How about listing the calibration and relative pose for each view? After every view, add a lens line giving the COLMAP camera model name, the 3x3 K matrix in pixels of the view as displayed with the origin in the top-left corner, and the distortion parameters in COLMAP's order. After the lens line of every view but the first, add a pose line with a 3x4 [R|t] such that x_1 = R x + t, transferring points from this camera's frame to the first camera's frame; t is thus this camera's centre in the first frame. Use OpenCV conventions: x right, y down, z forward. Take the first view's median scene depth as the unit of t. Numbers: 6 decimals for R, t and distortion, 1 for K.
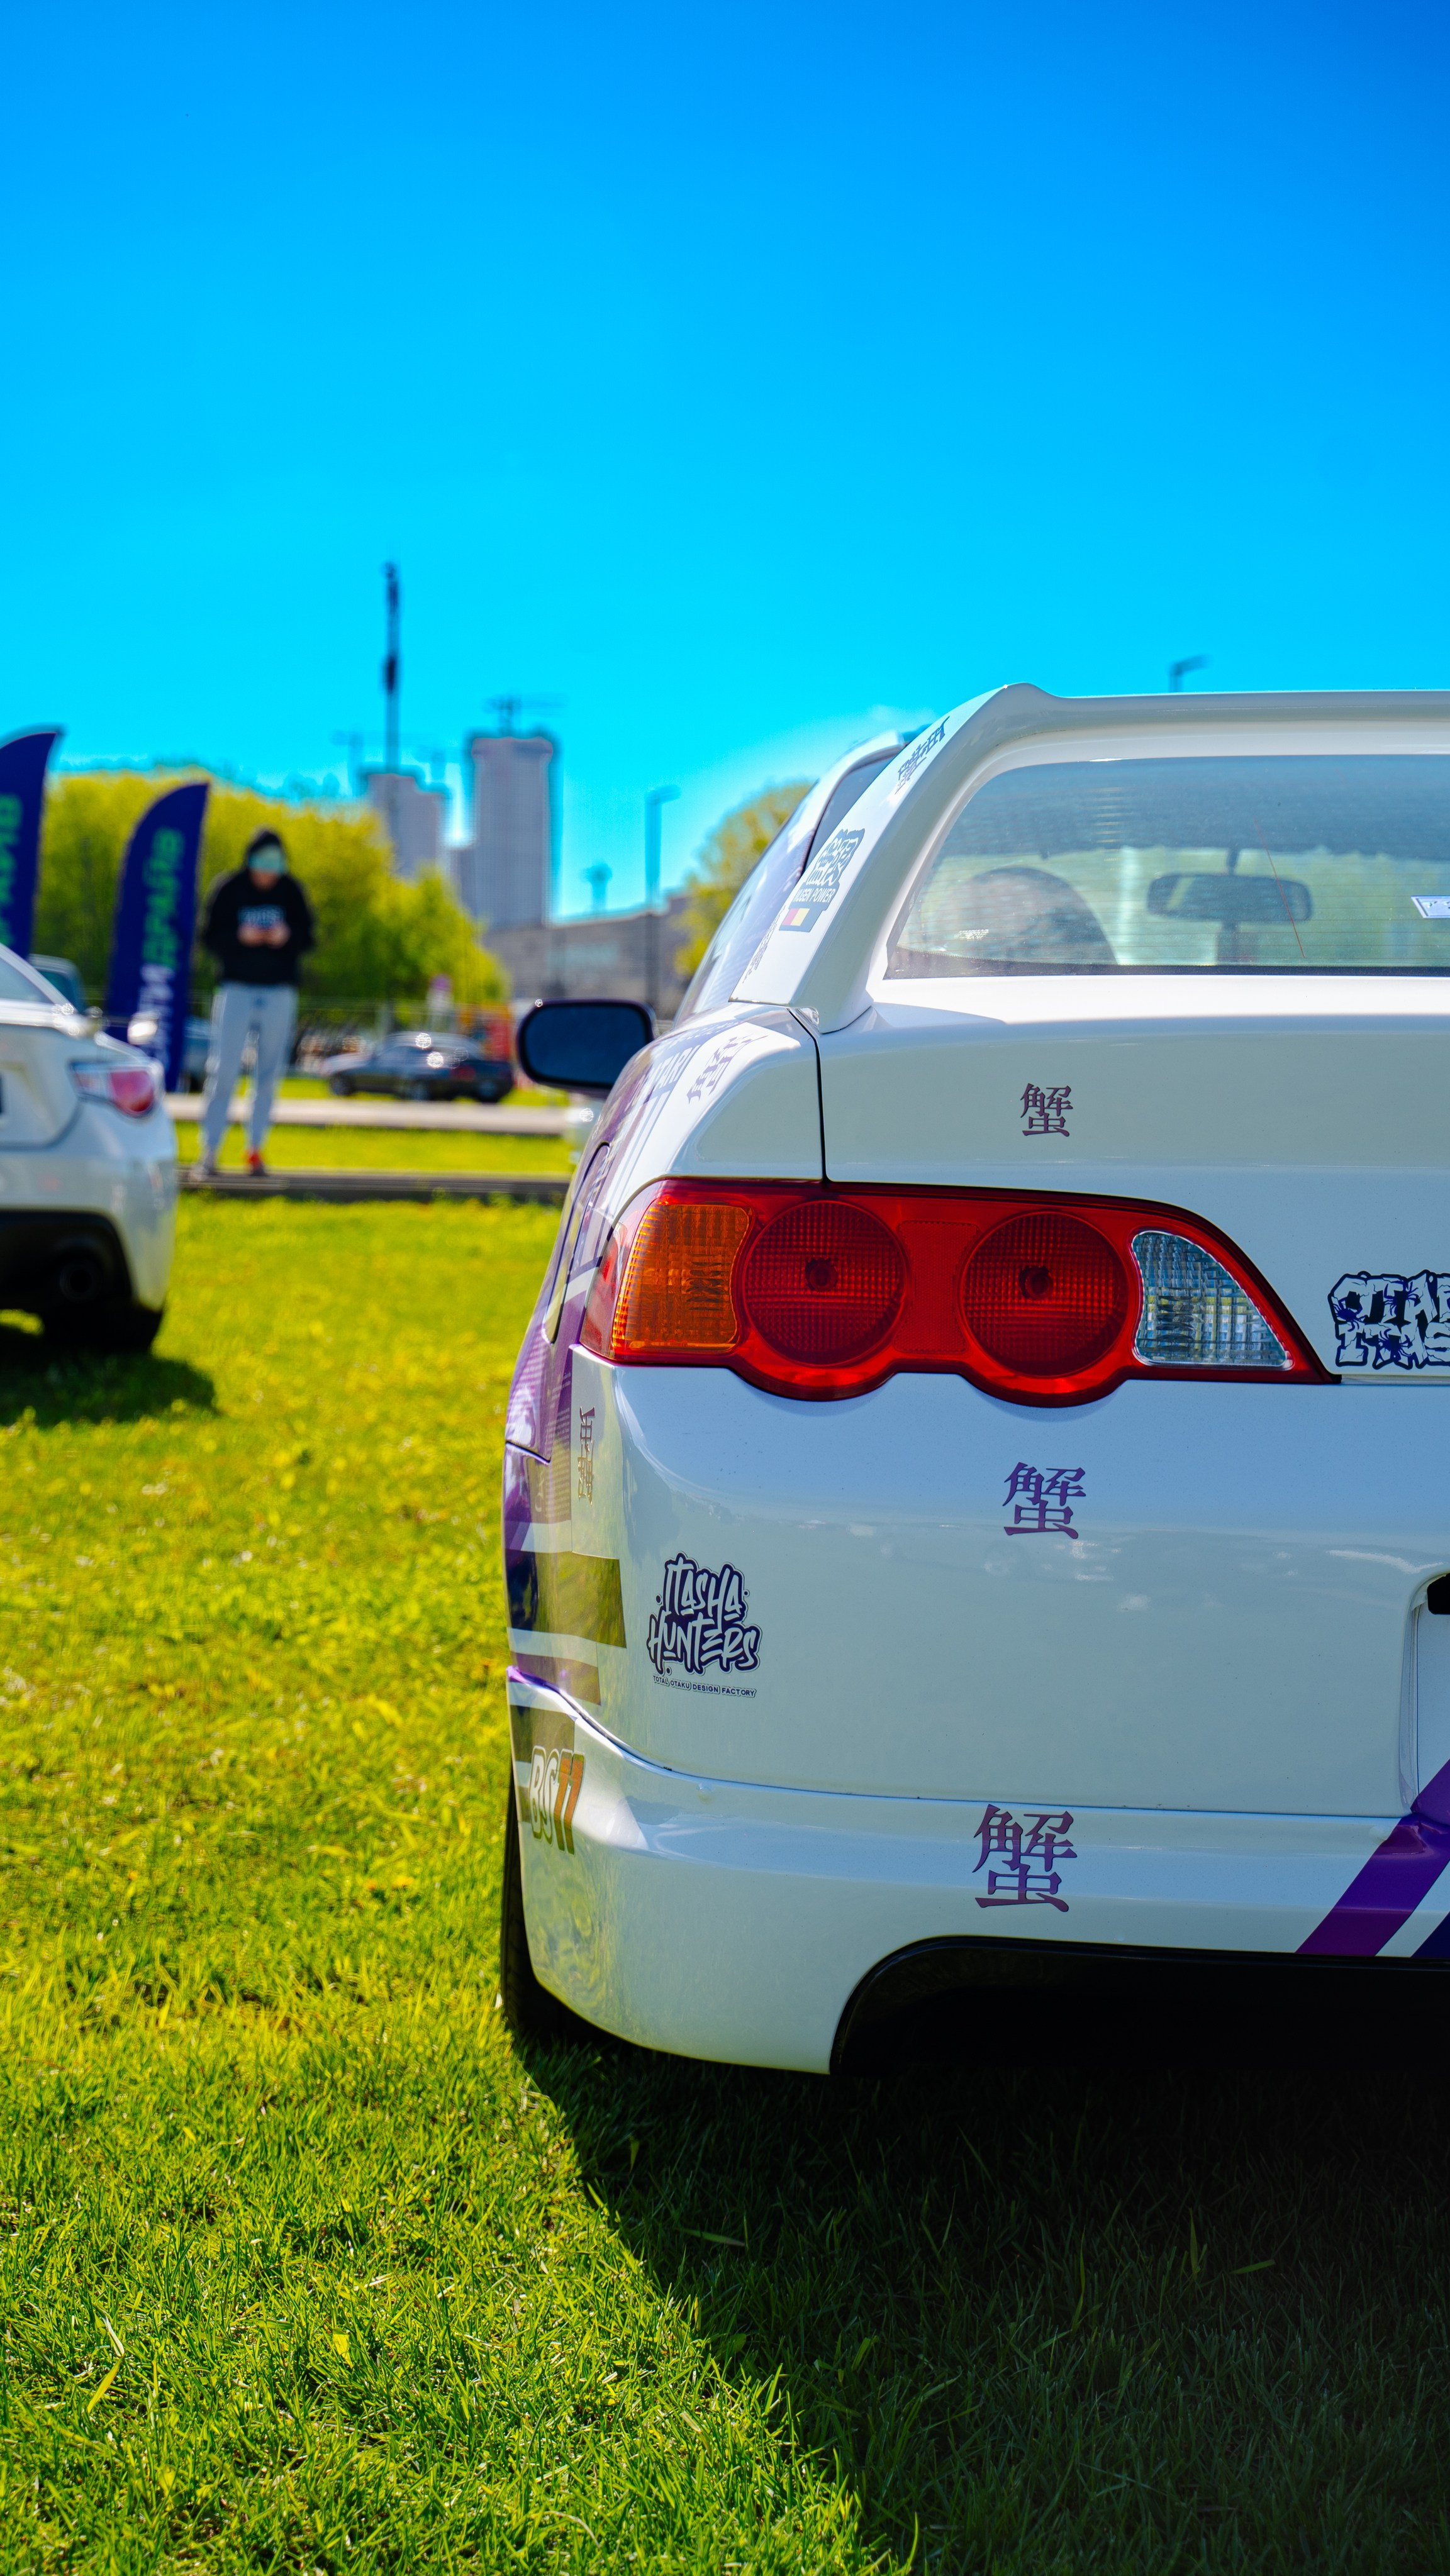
lens RADIAL K [[3599.9, 0, 725.0], [0, 3599.9, 1288.0], [0, 0, 1]] dist [0.090308, -0.016056]
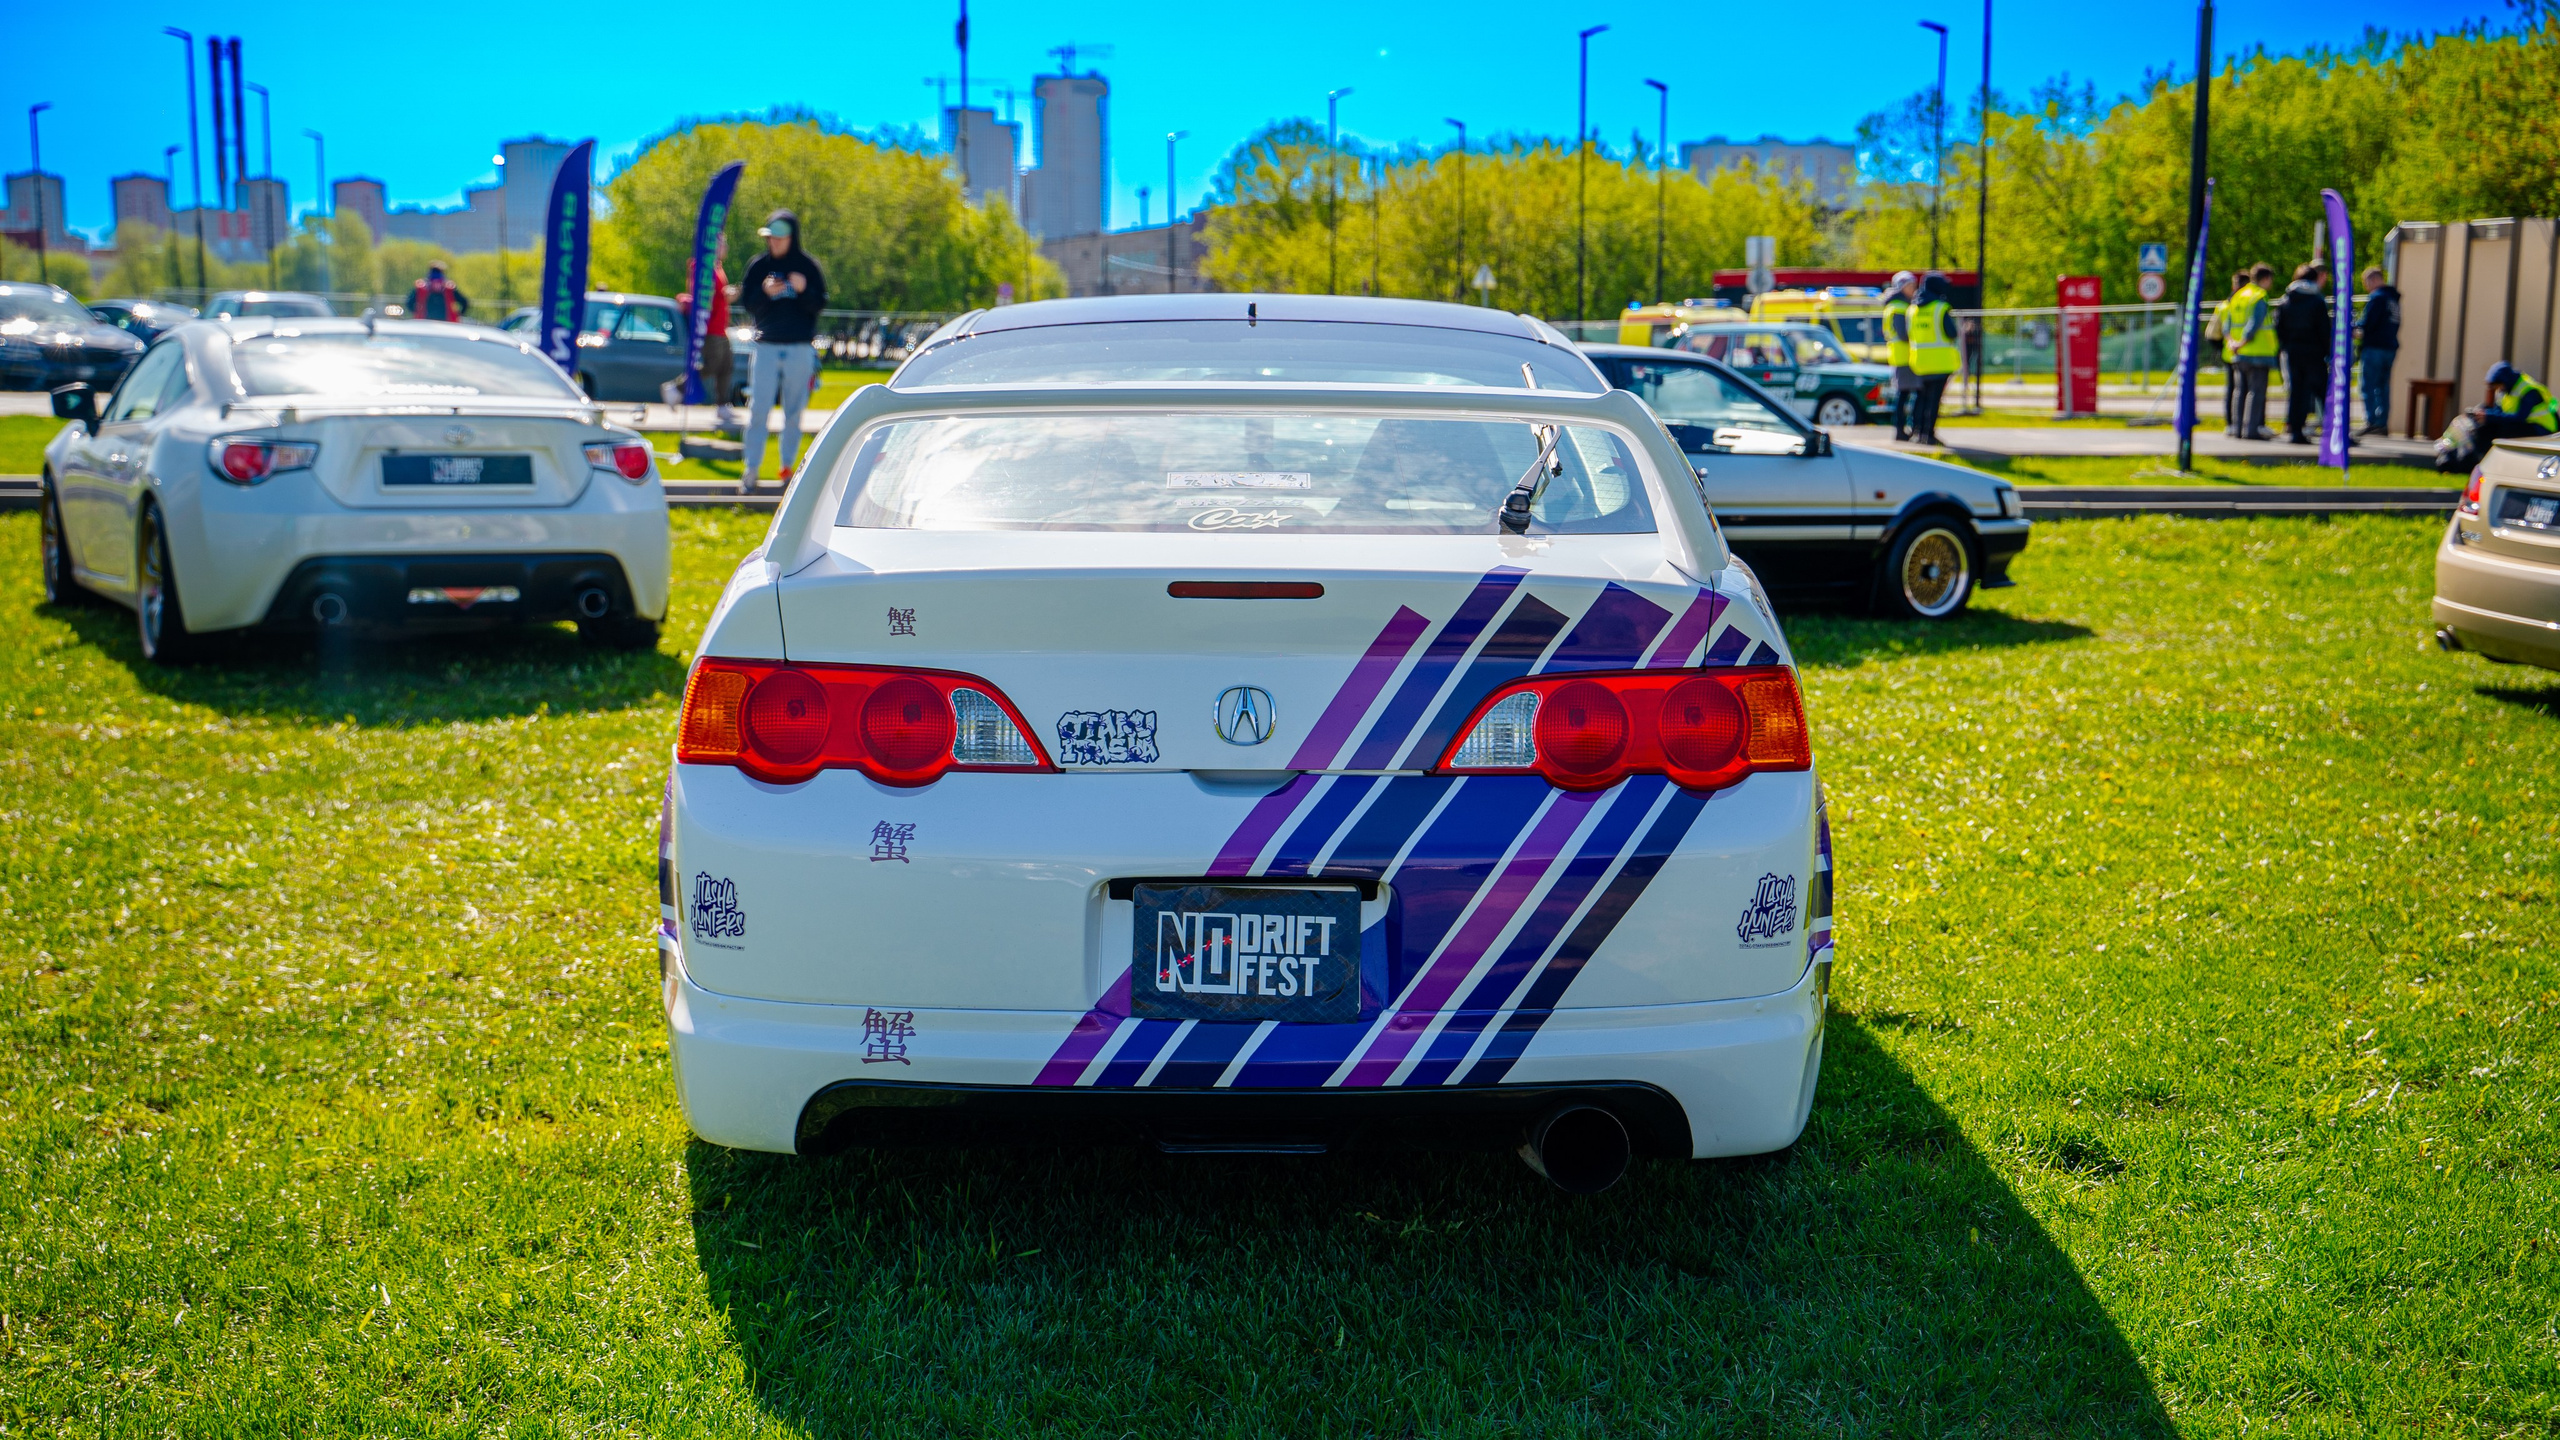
lens RADIAL K [[2940.9, 0, 1282.9], [0, 2940.9, 759.5], [0, 0, 1]] dist [0.013127, 0.011491]
pose [[0.999884, -0.014023, 0.006006, 0.270977], [0.013509, 0.996827, 0.078439, -0.093952], [-0.007087, -0.078349, 0.996901, -0.465261]]
